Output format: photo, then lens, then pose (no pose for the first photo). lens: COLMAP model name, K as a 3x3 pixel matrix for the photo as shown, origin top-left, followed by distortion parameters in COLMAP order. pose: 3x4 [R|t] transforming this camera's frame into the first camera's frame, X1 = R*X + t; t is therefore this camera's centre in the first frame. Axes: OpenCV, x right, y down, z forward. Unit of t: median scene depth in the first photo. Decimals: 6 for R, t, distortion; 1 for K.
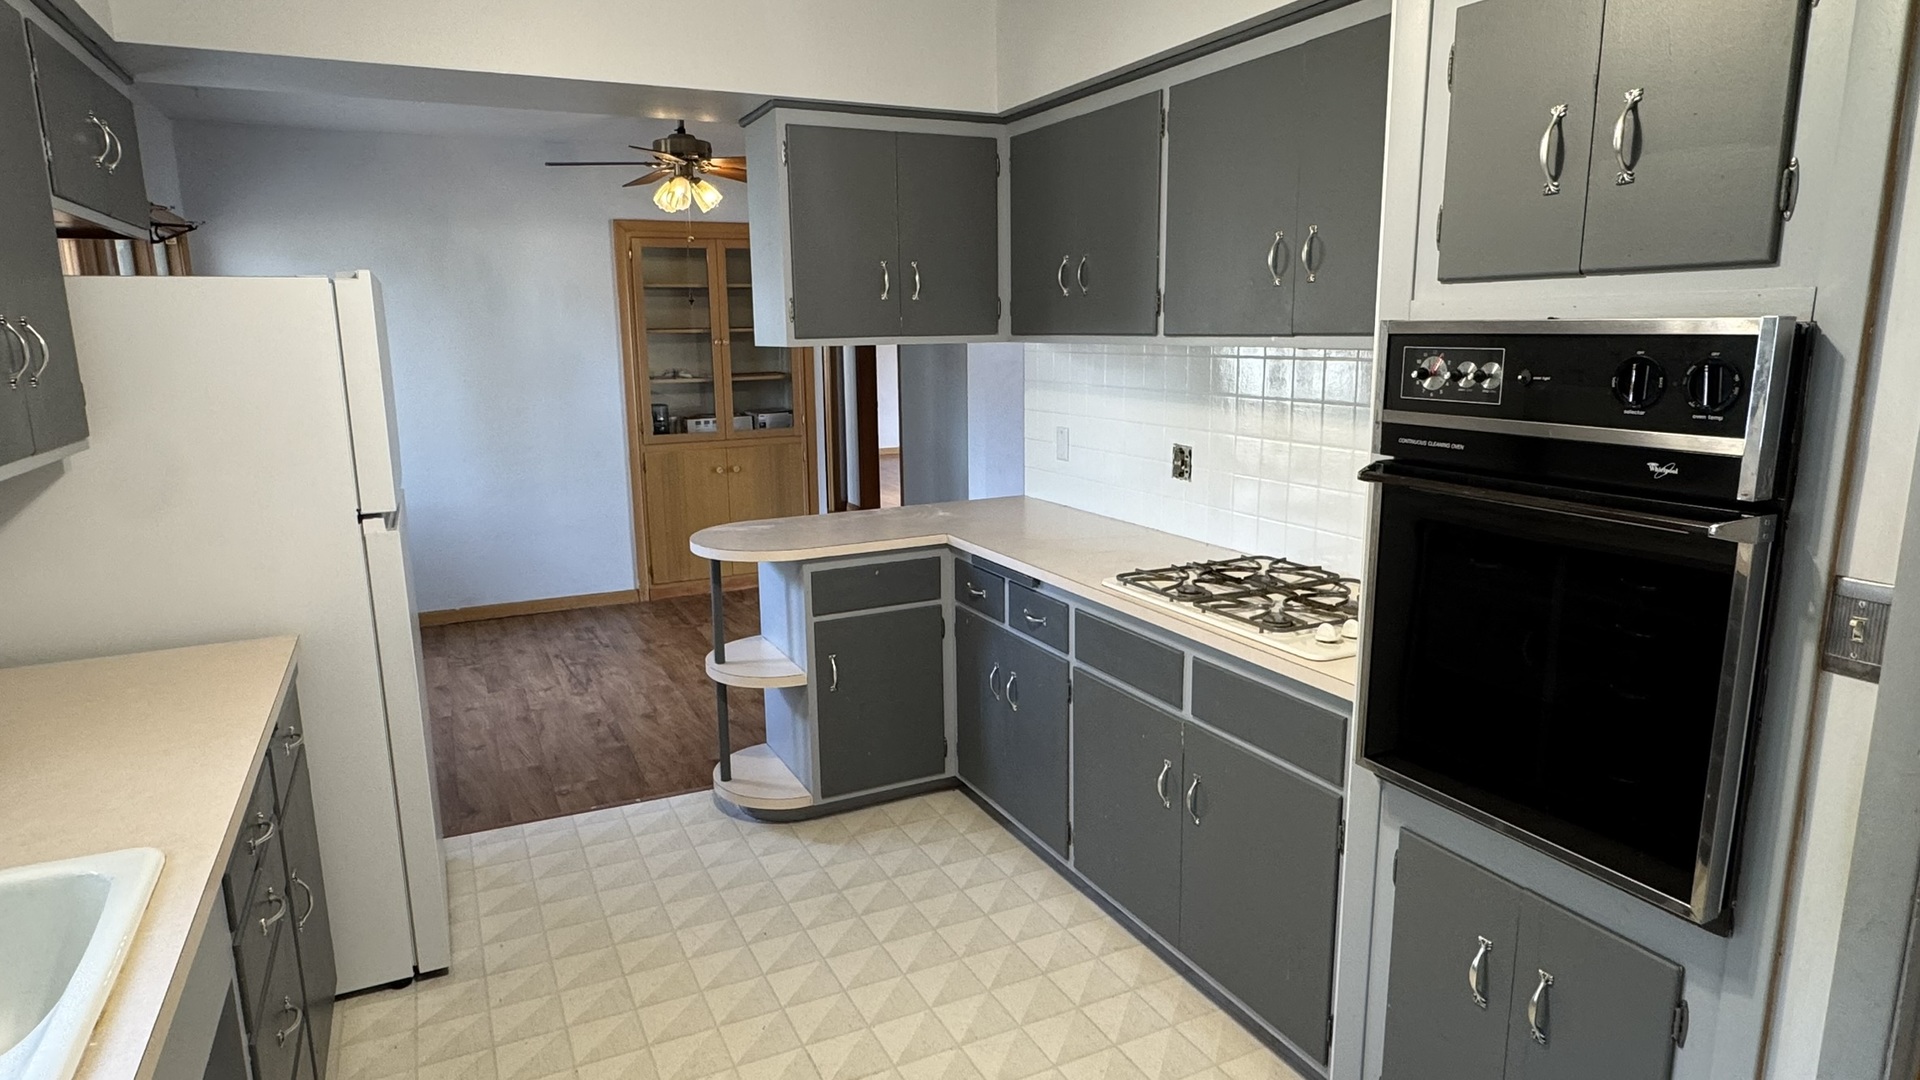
lens RADIAL K [[1139.0, 0, 960.0], [0, 1139.0, 540.0], [0, 0, 1]] dist [-0.001434, -0.000359]
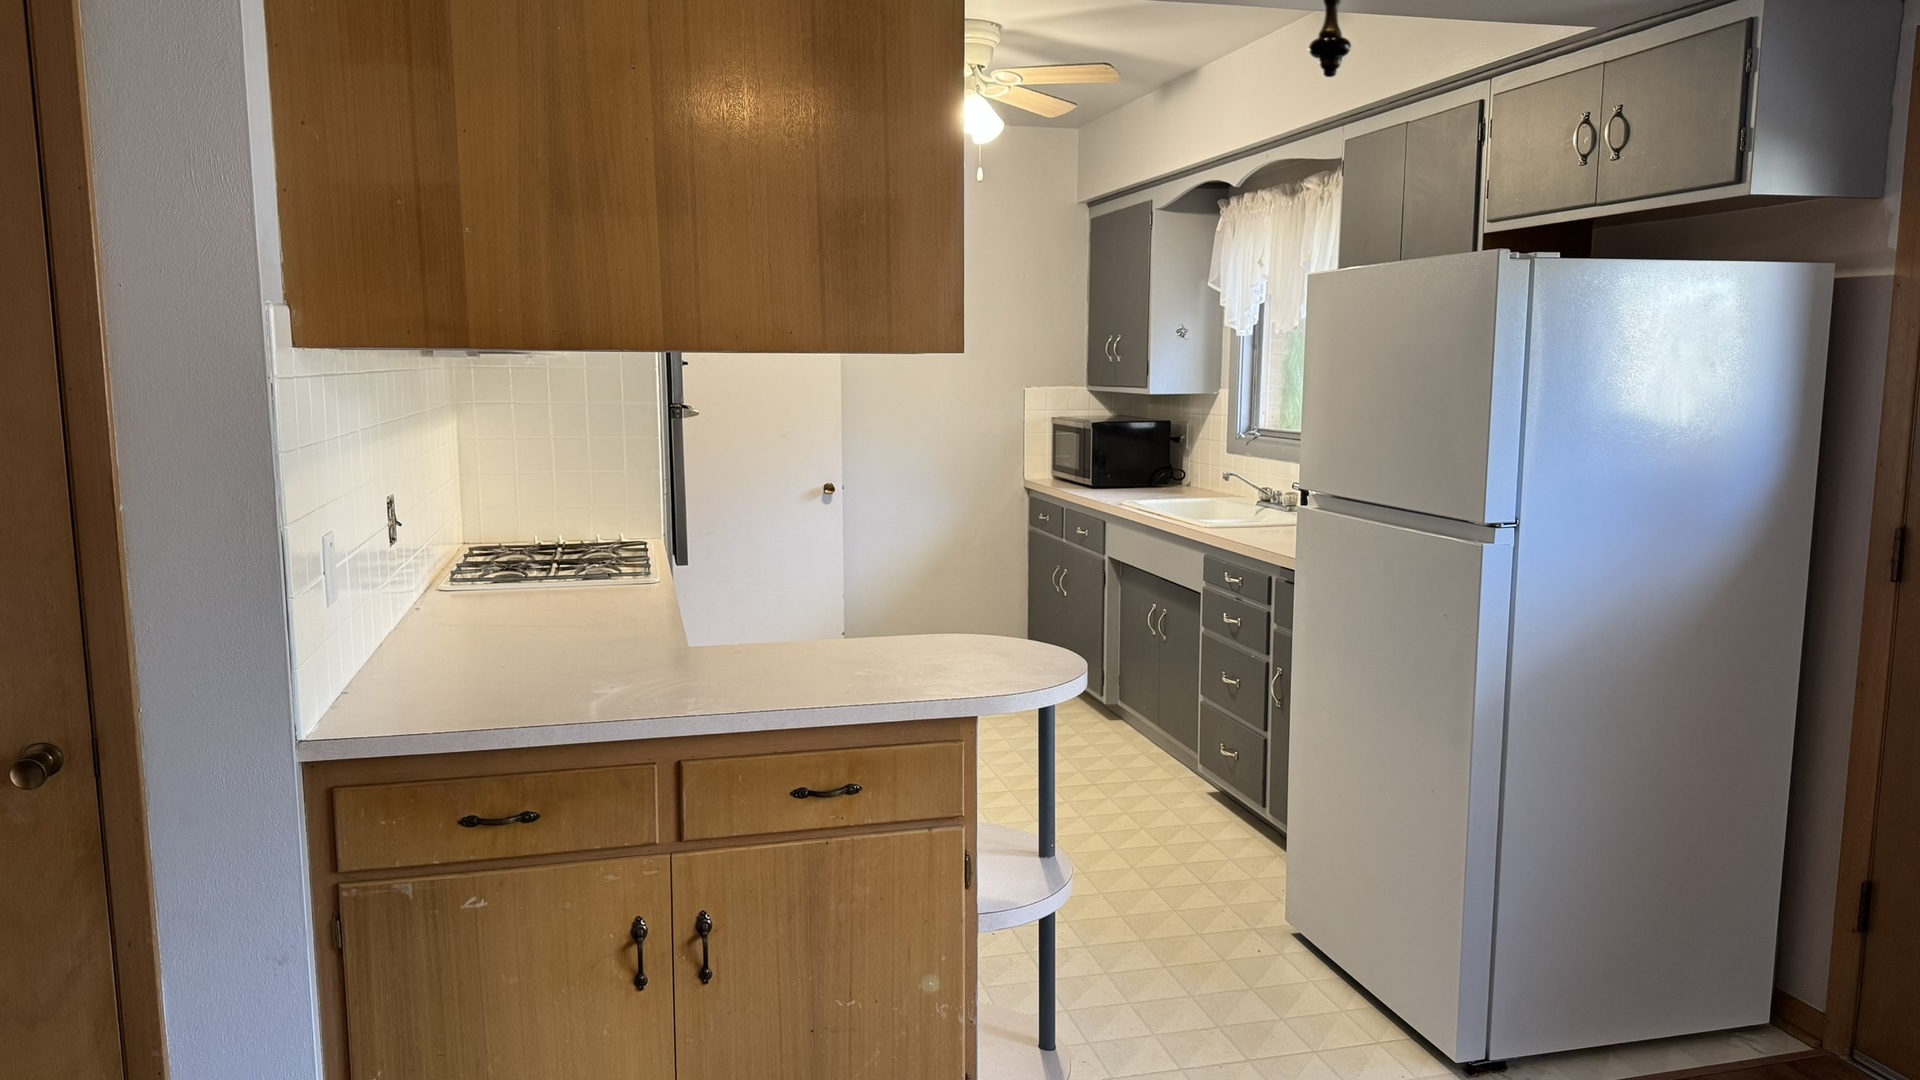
lens RADIAL K [[1336.4, 0, 960.0], [0, 1336.4, 540.0], [0, 0, 1]] dist [0.099338, -0.112085]
pose [[-0.978602, -0.008081, 0.205604, -0.308788], [0.057300, 0.948999, 0.310028, -0.276963], [-0.197623, 0.315175, -0.928229, 1.602439]]
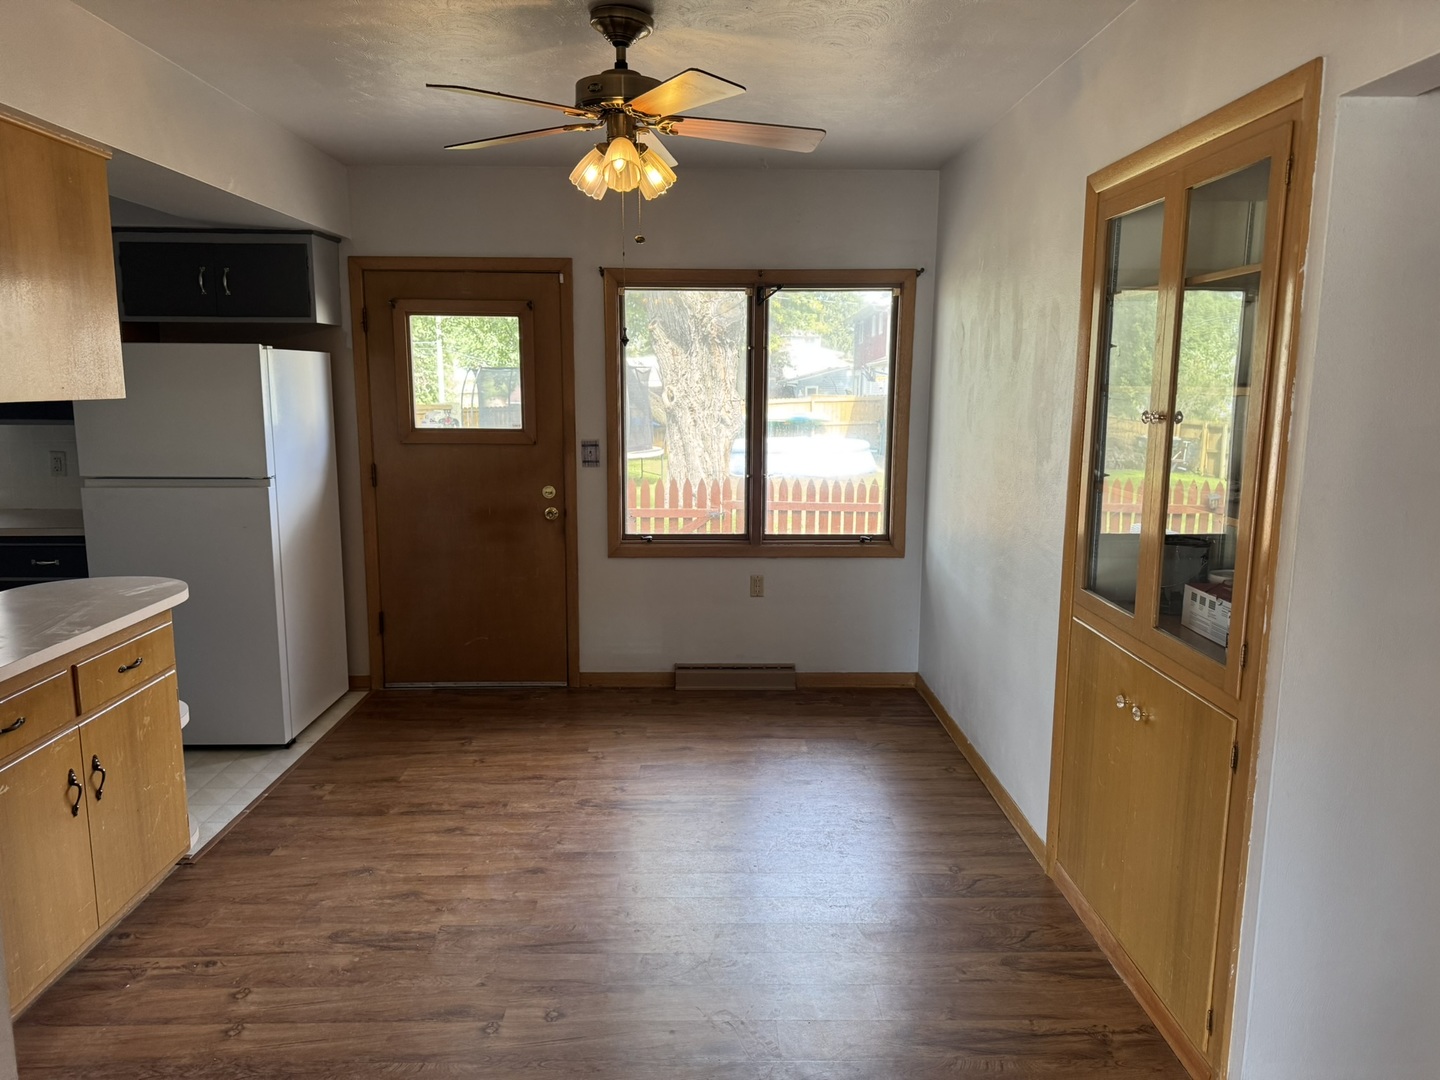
lens RADIAL K [[1032.5, 0, 720.0], [0, 1032.5, 540.0], [0, 0, 1]] dist [0.003116, -0.000628]
pose [[-0.426694, 0.159256, -0.890264, 0.364215], [-0.169789, 0.952765, 0.251815, -0.346910], [0.888315, 0.258604, -0.379499, 1.753541]]
